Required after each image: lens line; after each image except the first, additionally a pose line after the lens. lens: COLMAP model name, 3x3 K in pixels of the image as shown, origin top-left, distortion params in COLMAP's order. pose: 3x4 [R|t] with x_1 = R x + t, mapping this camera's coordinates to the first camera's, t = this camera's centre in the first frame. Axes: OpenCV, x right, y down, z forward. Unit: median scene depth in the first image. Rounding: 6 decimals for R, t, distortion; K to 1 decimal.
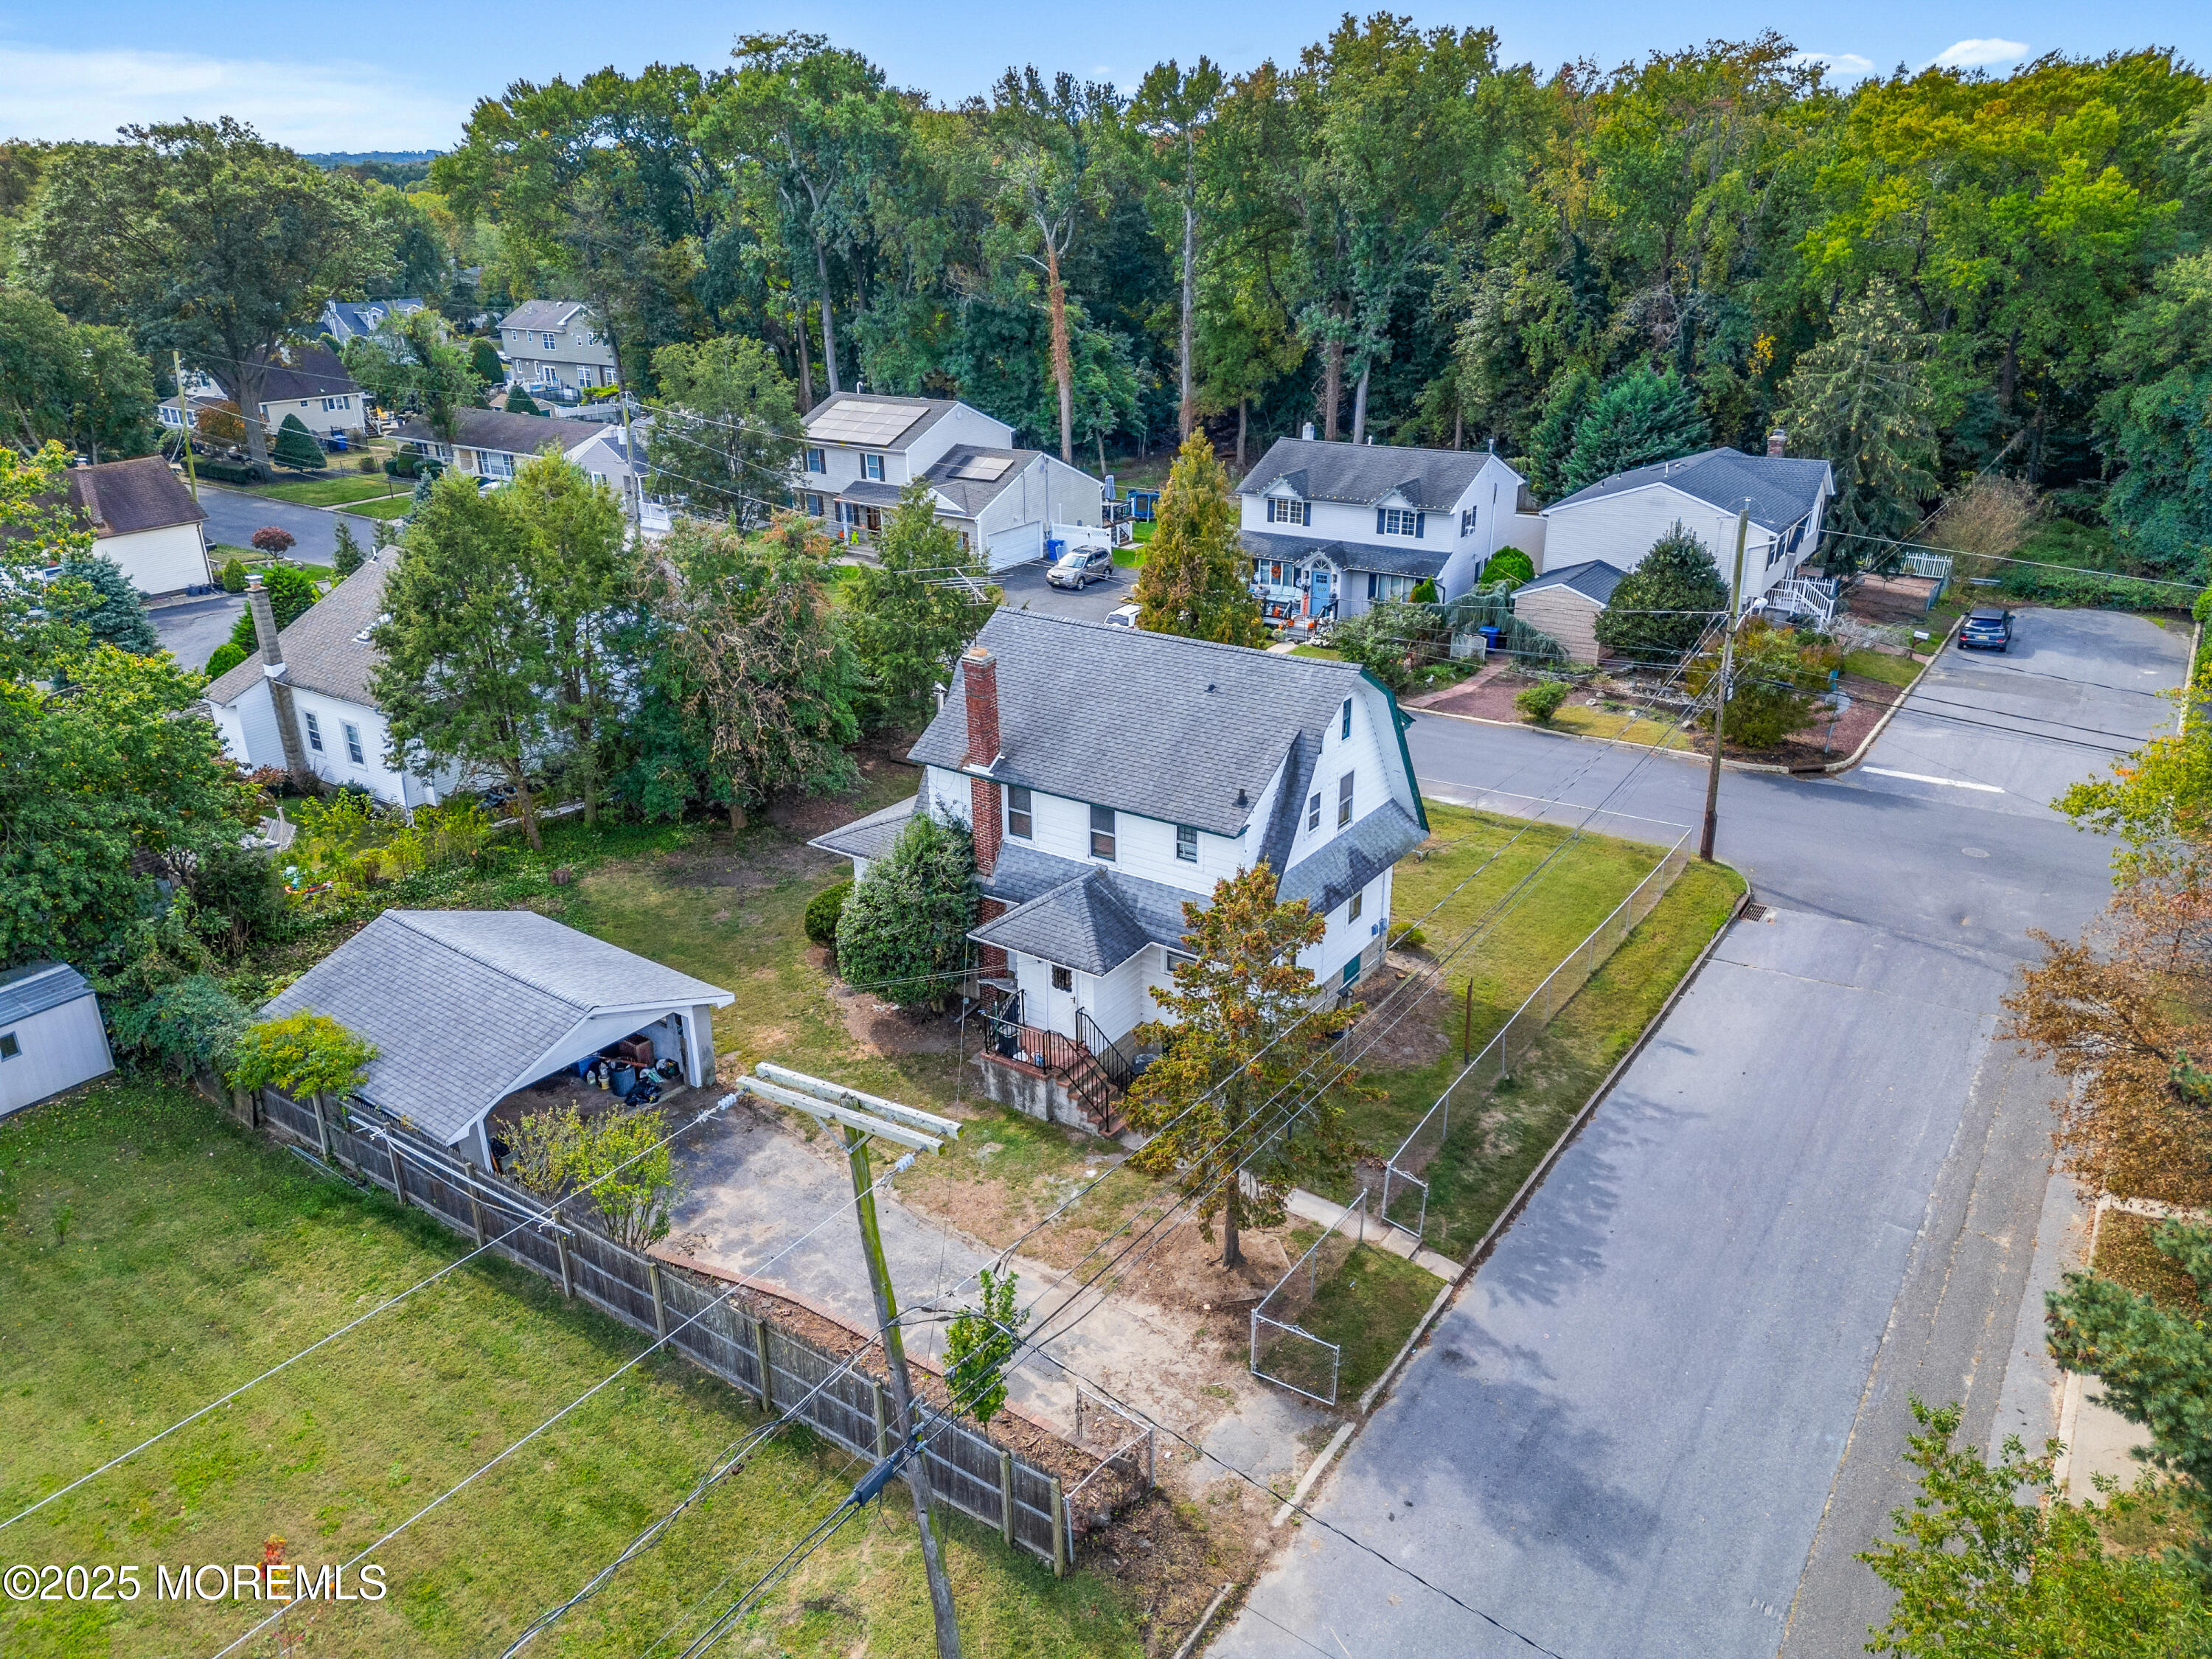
lens RADIAL K [[1538.2, 0, 1106.0], [0, 1538.2, 829.5], [0, 0, 1]] dist [0.062252, -0.084798]
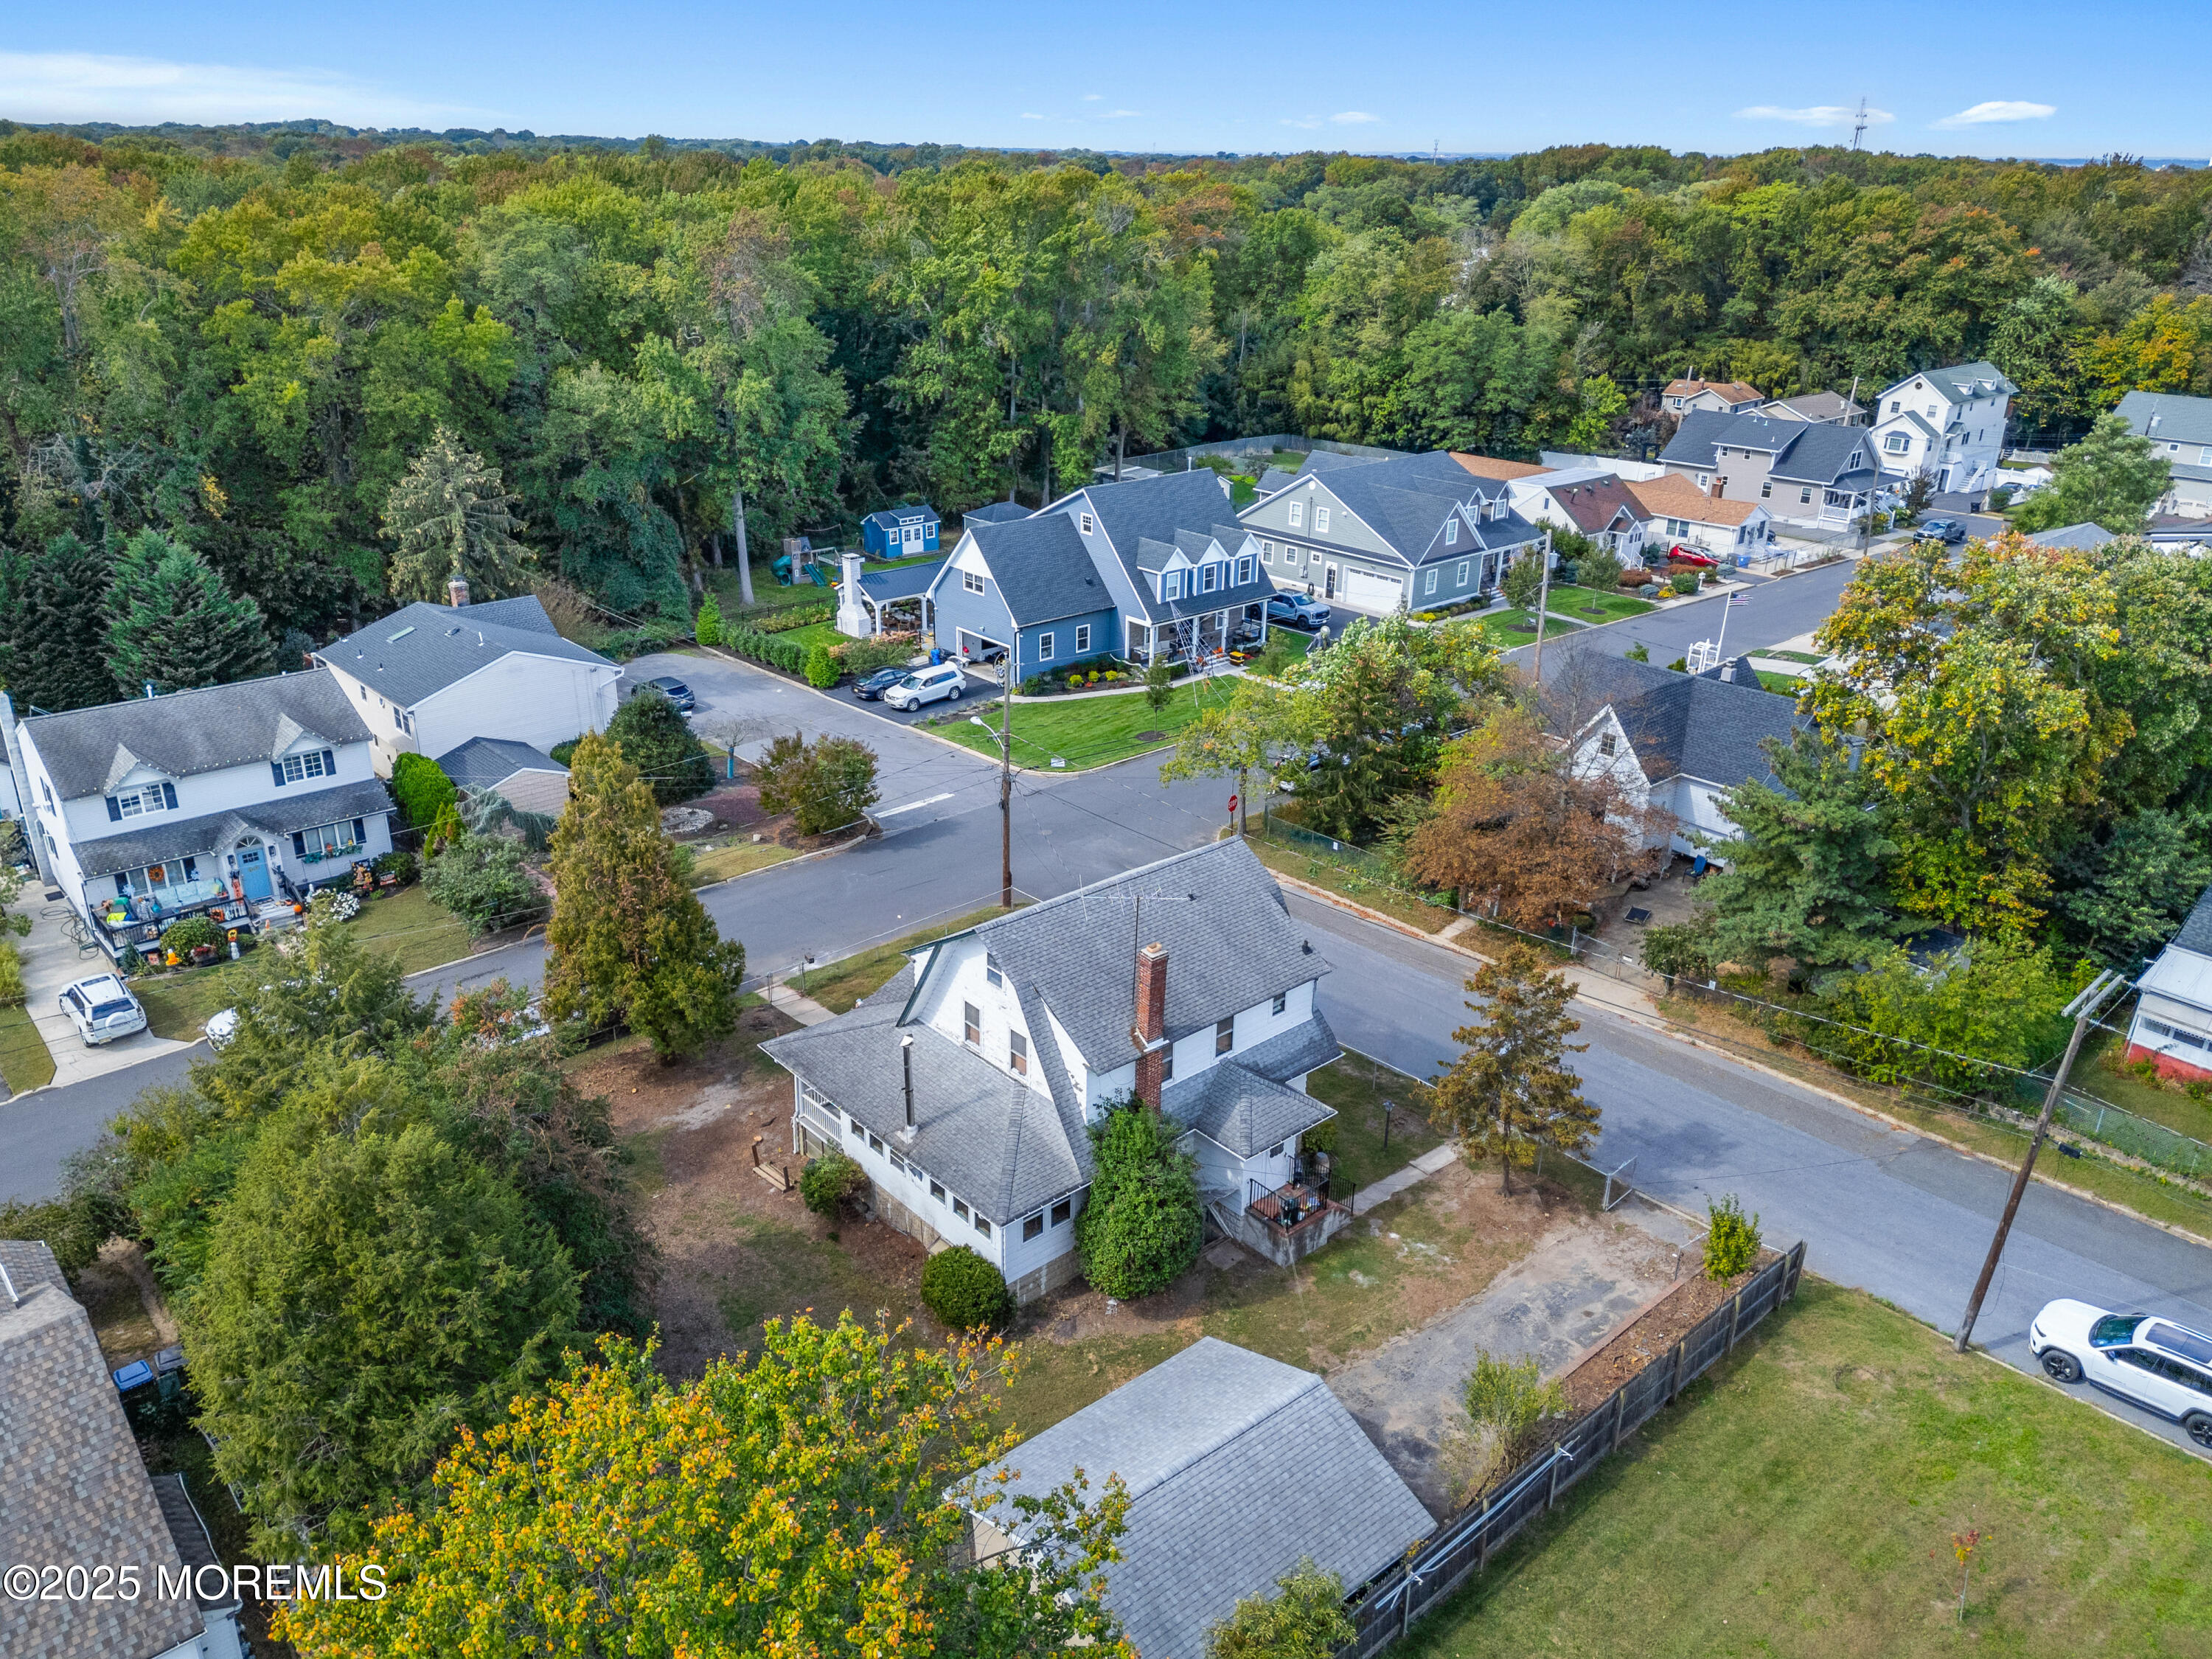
lens RADIAL K [[1538.2, 0, 1106.0], [0, 1538.2, 829.5], [0, 0, 1]] dist [0.062252, -0.084798]
pose [[0.266870, -0.365390, 0.891780, -0.767786], [0.359341, 0.896336, 0.259723, -0.359632], [-0.894234, 0.251140, 0.370504, 0.411642]]
